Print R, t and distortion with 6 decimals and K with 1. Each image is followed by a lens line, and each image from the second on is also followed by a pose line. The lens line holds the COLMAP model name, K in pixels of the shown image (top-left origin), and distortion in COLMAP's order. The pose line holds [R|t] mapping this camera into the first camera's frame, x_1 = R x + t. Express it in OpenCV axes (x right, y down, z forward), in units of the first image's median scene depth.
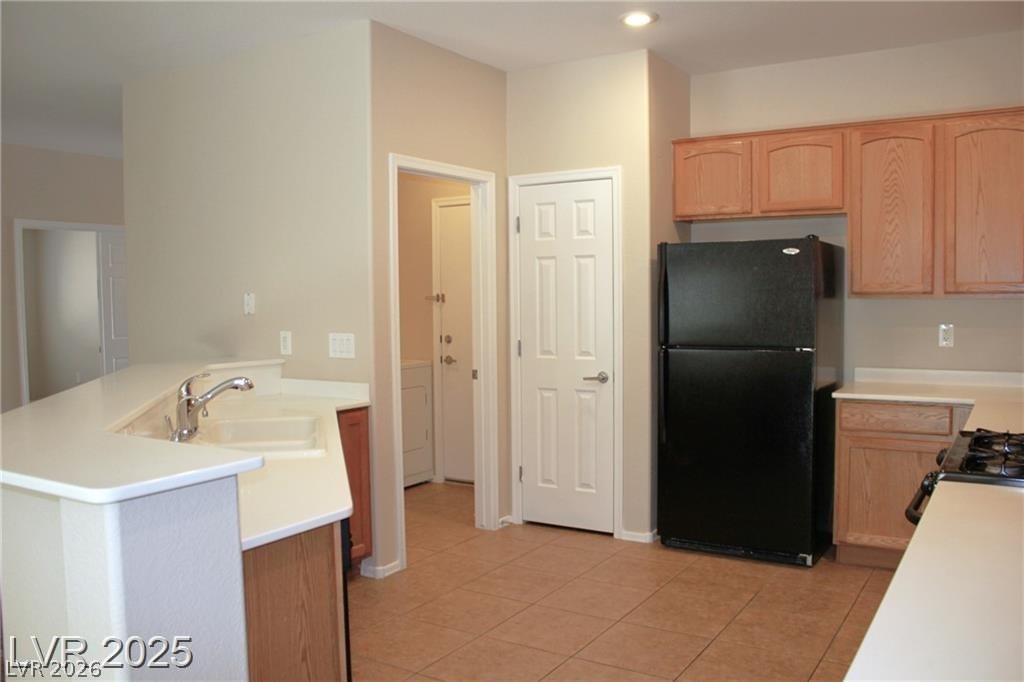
lens RADIAL K [[866.9, 0, 514.0], [0, 866.9, 342.5], [0, 0, 1]] dist [-0.149453, 0.116956]
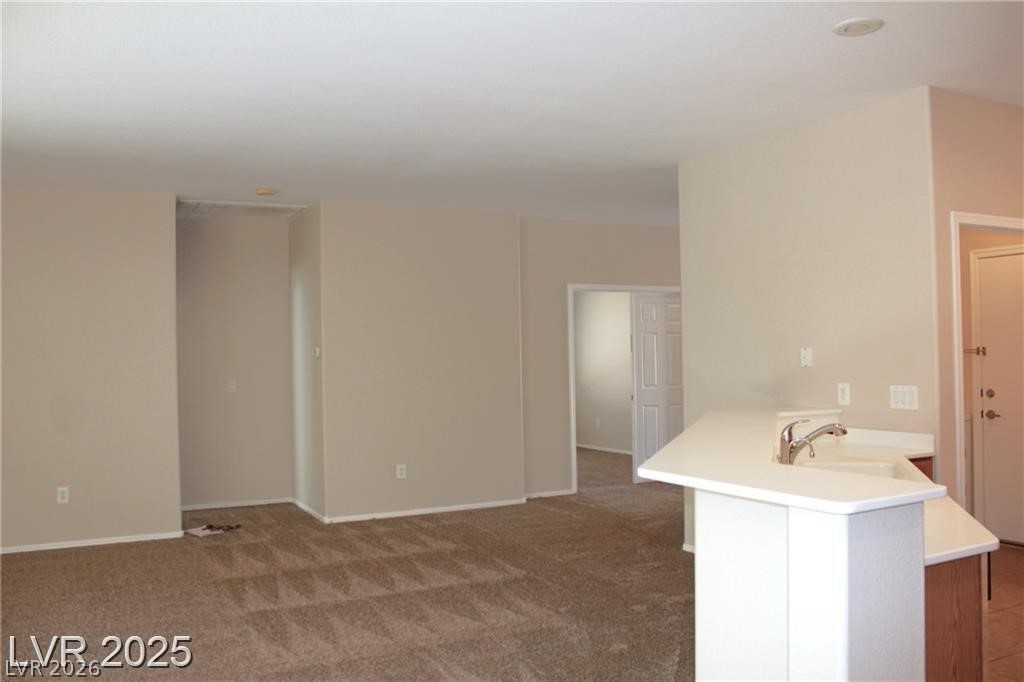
lens RADIAL K [[866.9, 0, 508.6], [0, 866.9, 335.9], [0, 0, 1]] dist [-0.149453, 0.116956]
pose [[0.856848, -0.014028, -0.515379, -0.083104], [-0.021460, 0.997793, -0.062838, 0.003773], [0.515123, 0.064903, 0.854656, -0.126347]]
